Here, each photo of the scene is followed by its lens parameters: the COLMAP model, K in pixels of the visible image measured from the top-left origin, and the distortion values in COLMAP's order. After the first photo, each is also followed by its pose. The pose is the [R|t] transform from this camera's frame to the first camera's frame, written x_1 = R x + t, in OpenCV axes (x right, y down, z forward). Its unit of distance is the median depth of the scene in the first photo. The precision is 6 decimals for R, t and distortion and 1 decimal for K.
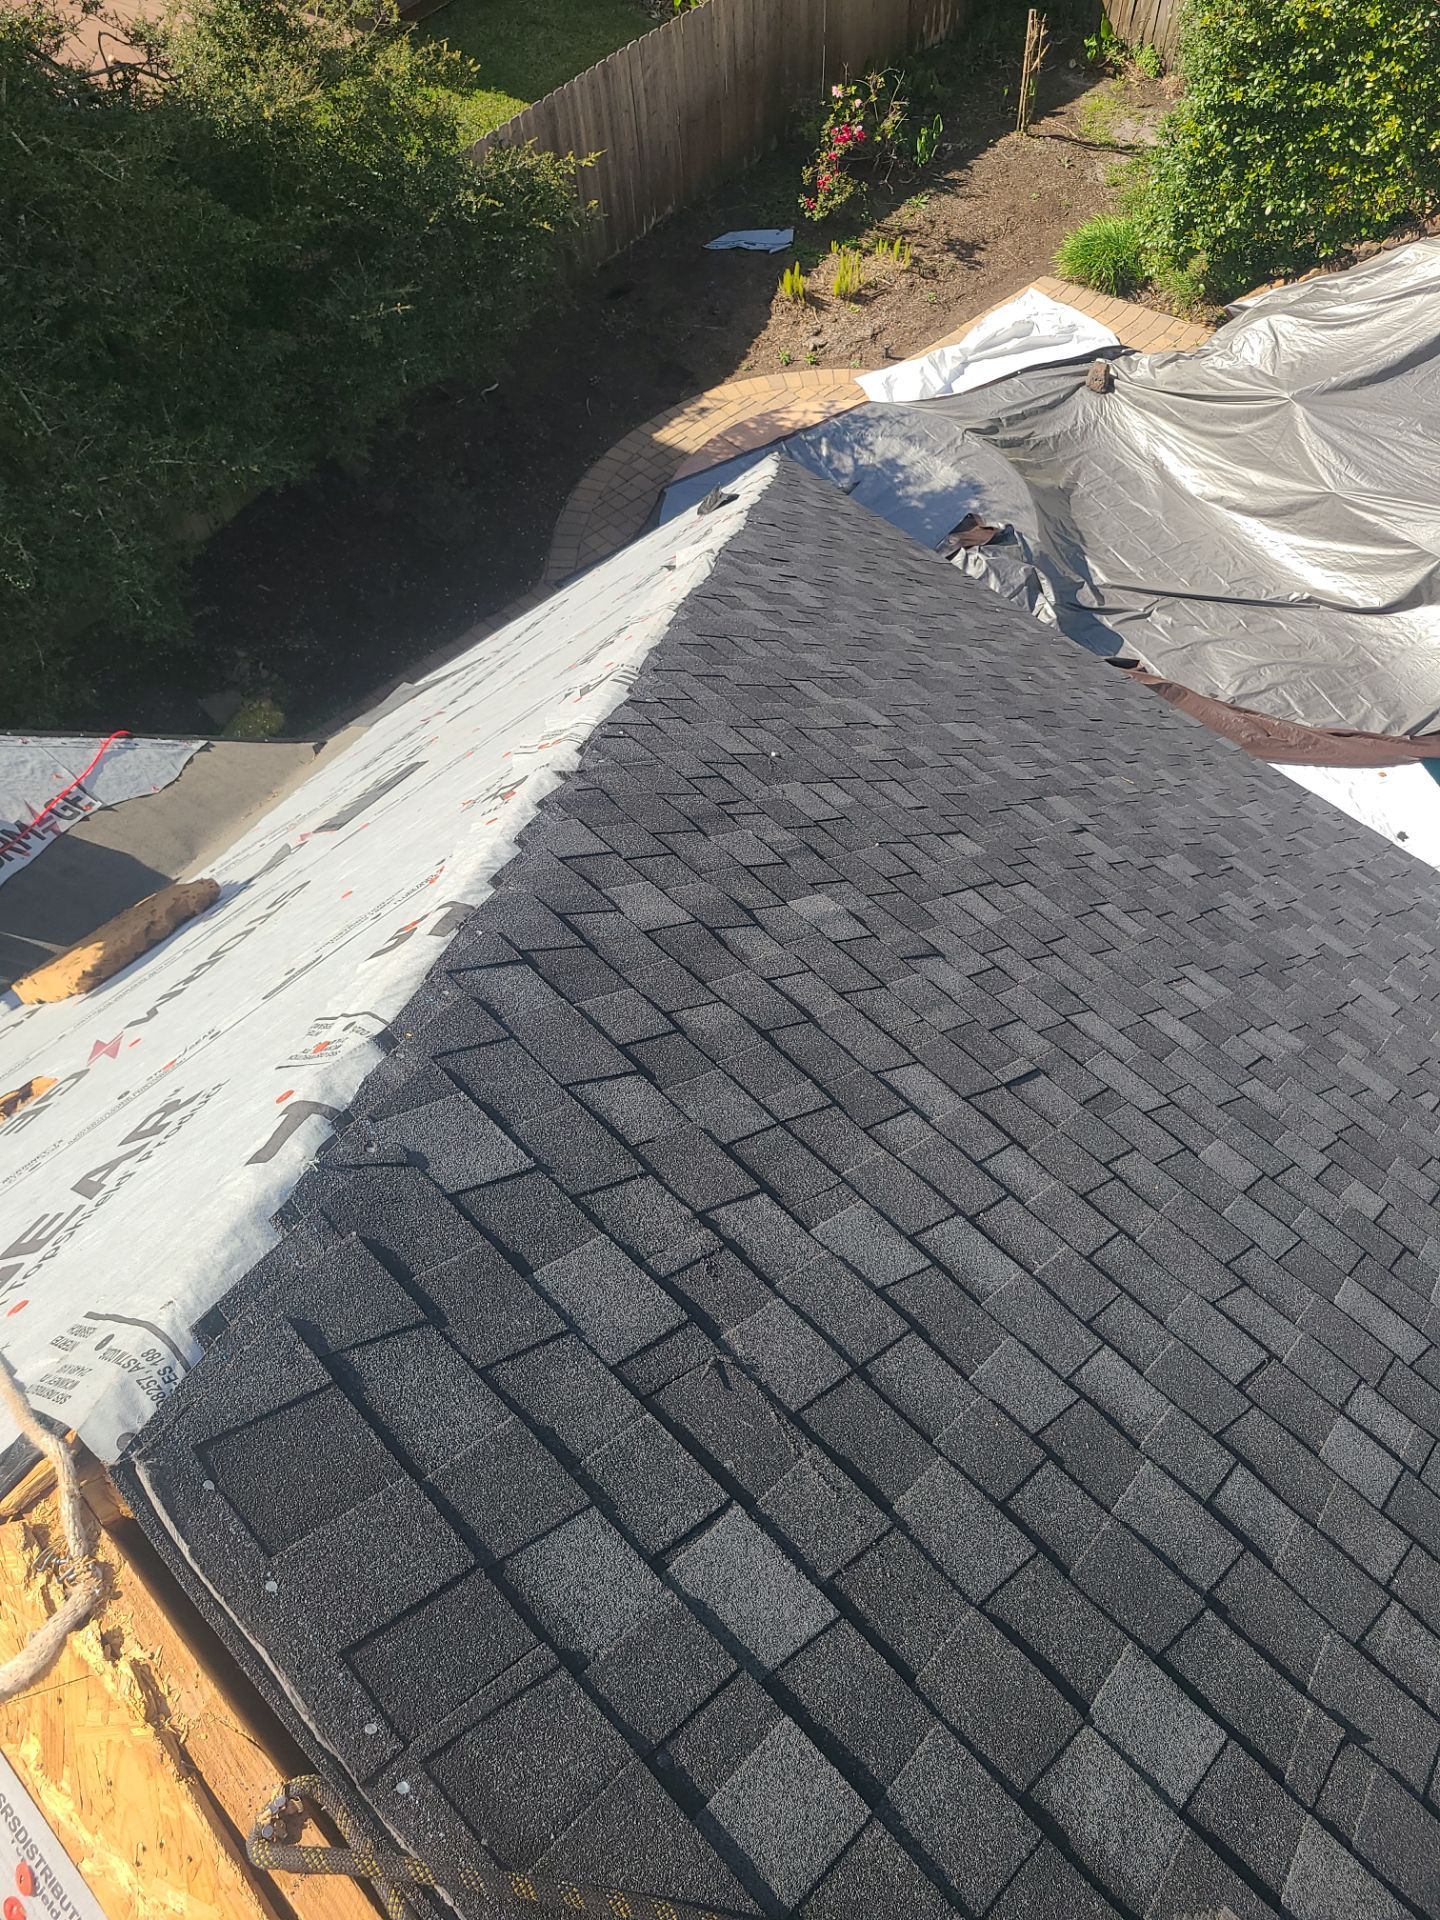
lens RADIAL K [[1392.7, 0, 748.2], [0, 1392.7, 985.1], [0, 0, 1]] dist [0.026049, -0.027280]
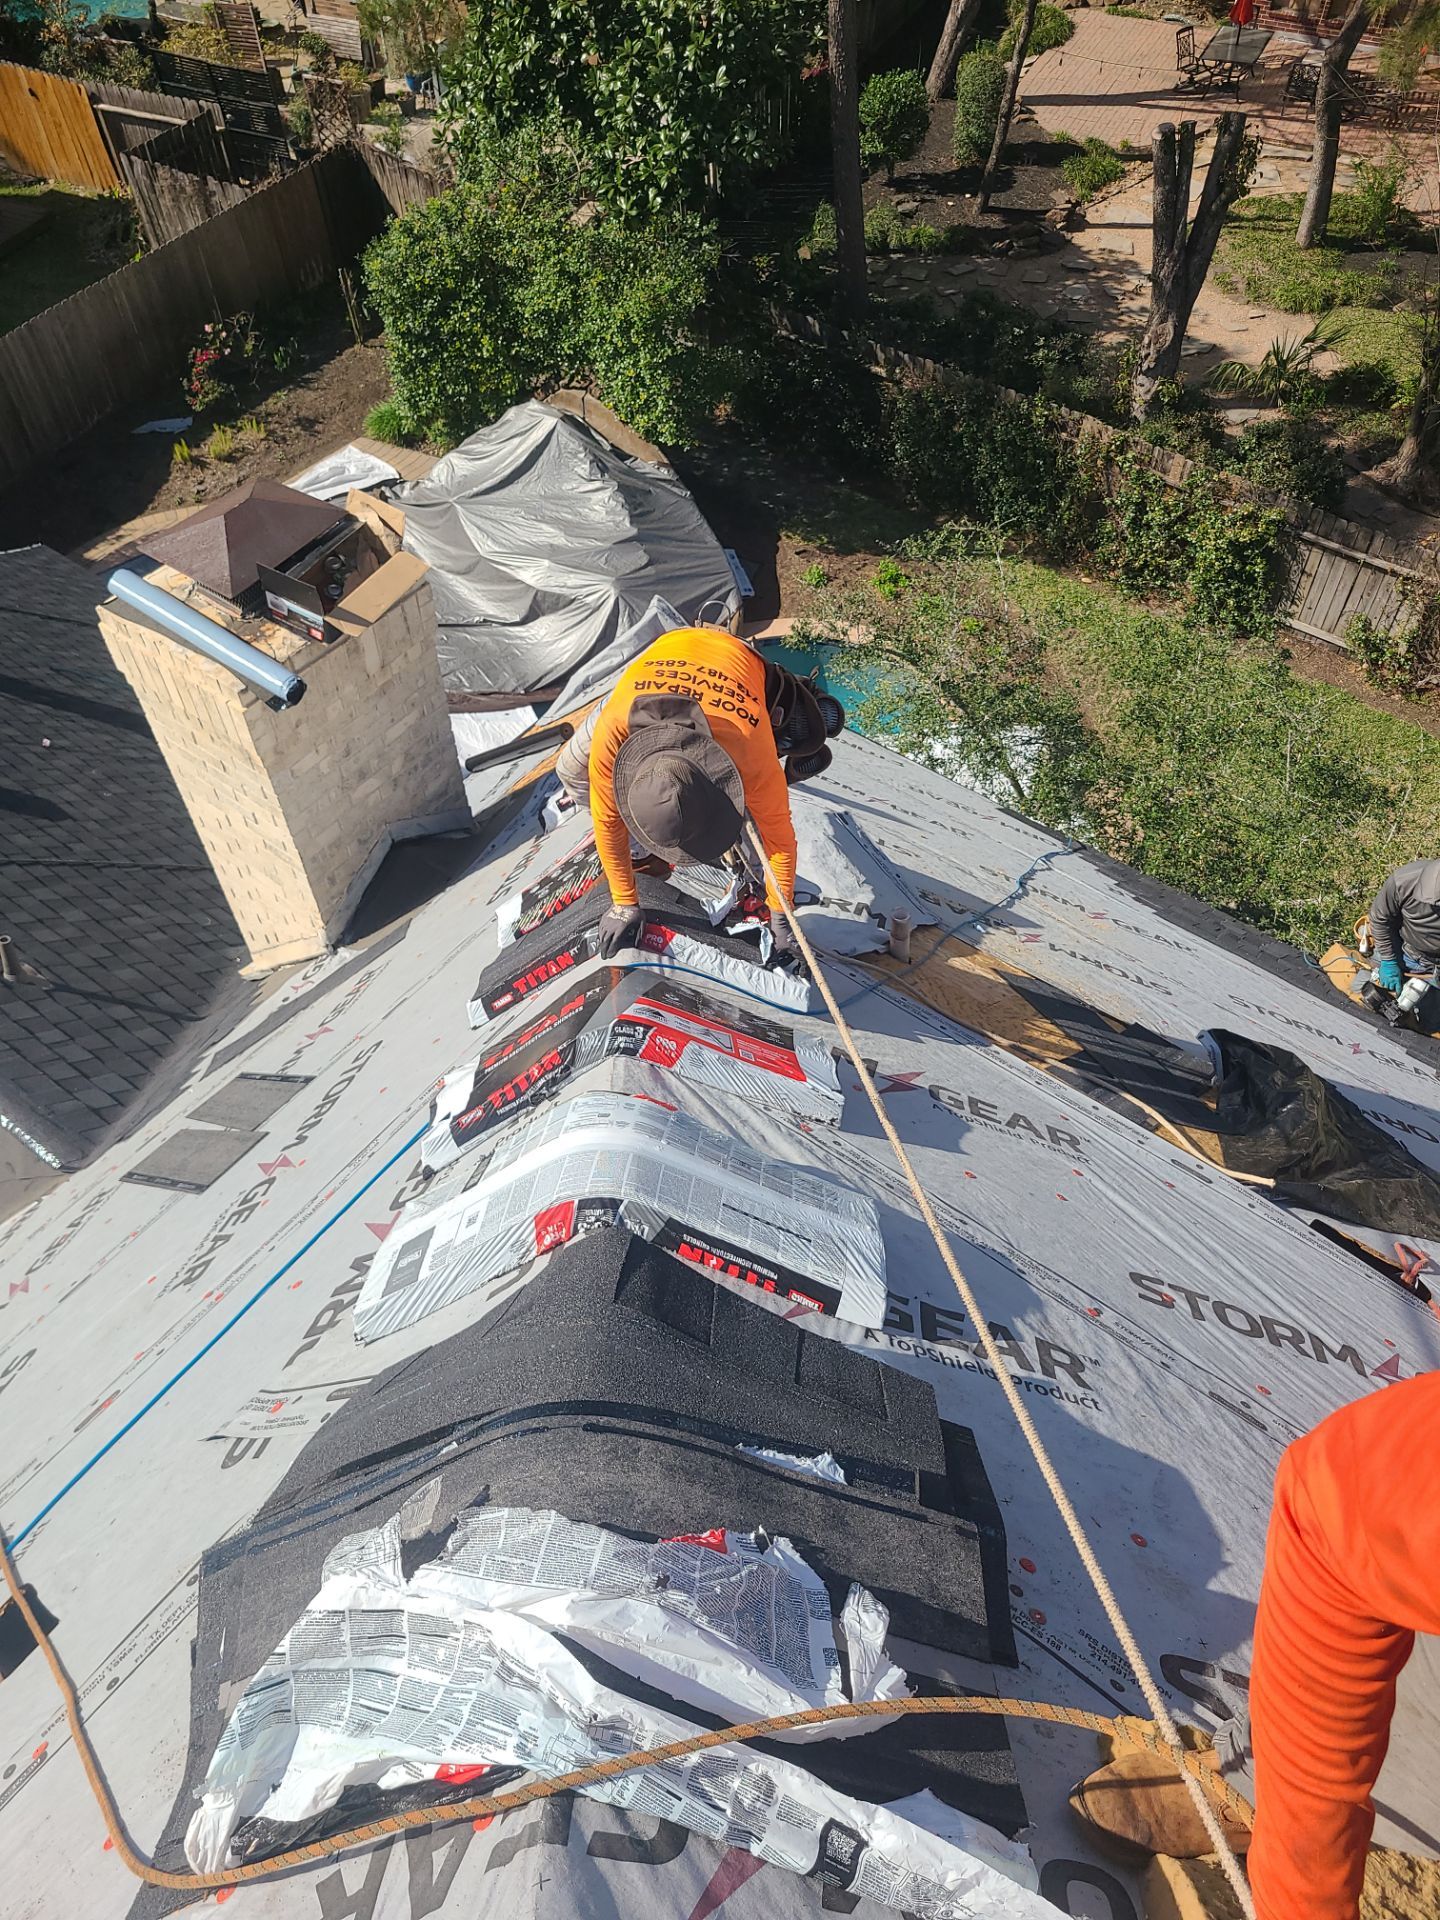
lens RADIAL K [[1392.7, 0, 748.9], [0, 1392.7, 982.5], [0, 0, 1]] dist [0.026049, -0.027280]
pose [[0.985981, -0.113422, 0.122381, 0.381673], [0.124242, 0.988629, -0.084719, 0.263380], [-0.111380, 0.098736, 0.988861, -0.496631]]
